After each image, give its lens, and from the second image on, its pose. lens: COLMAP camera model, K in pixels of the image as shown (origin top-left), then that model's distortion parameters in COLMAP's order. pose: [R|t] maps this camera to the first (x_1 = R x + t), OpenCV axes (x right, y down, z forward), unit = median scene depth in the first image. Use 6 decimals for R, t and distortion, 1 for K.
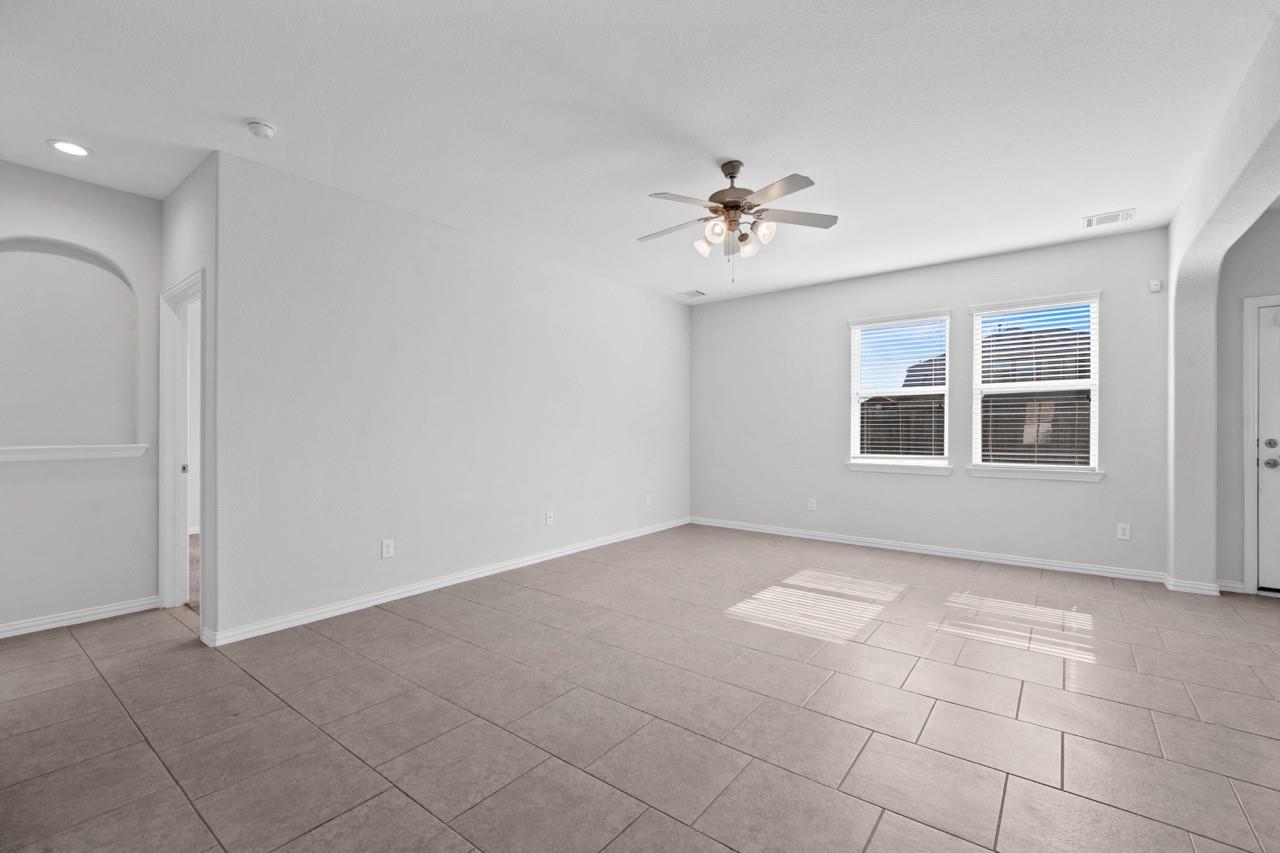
lens RADIAL K [[539.9, 0, 643.1], [0, 539.9, 421.8], [0, 0, 1]] dist [-0.001649, -0.002257]
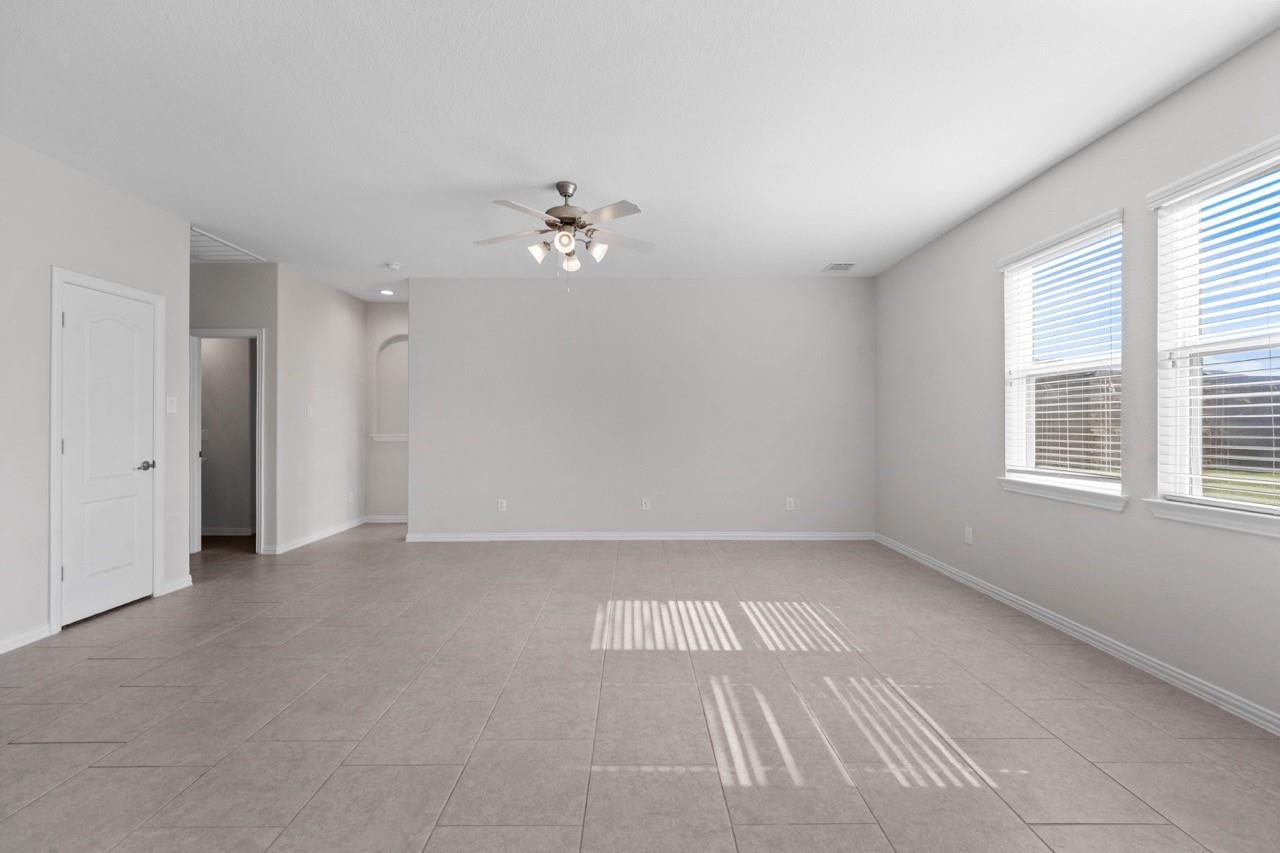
lens RADIAL K [[539.9, 0, 636.2], [0, 539.9, 422.1], [0, 0, 1]] dist [-0.001649, -0.002257]
pose [[0.609777, -0.004910, -0.792557, 0.729792], [0.009576, 0.999953, 0.001173, 0.003272], [0.792515, -0.008305, 0.609796, 0.292261]]
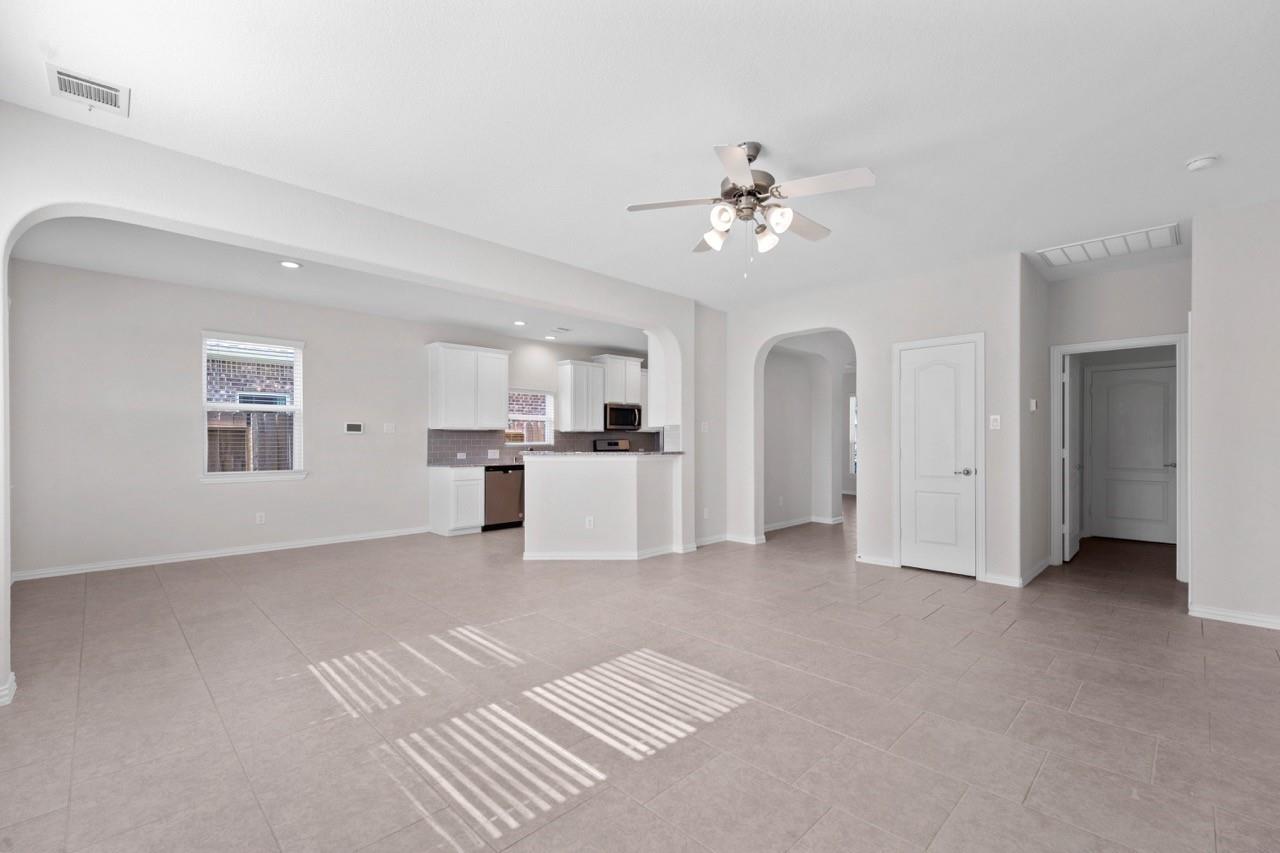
lens RADIAL K [[539.9, 0, 648.3], [0, 539.9, 439.8], [0, 0, 1]] dist [-0.001649, -0.002257]
pose [[-0.992308, -0.003686, 0.123736, 0.143884], [-0.004266, 0.999981, -0.004426, 0.007494], [-0.123717, -0.004920, -0.992305, 1.253368]]
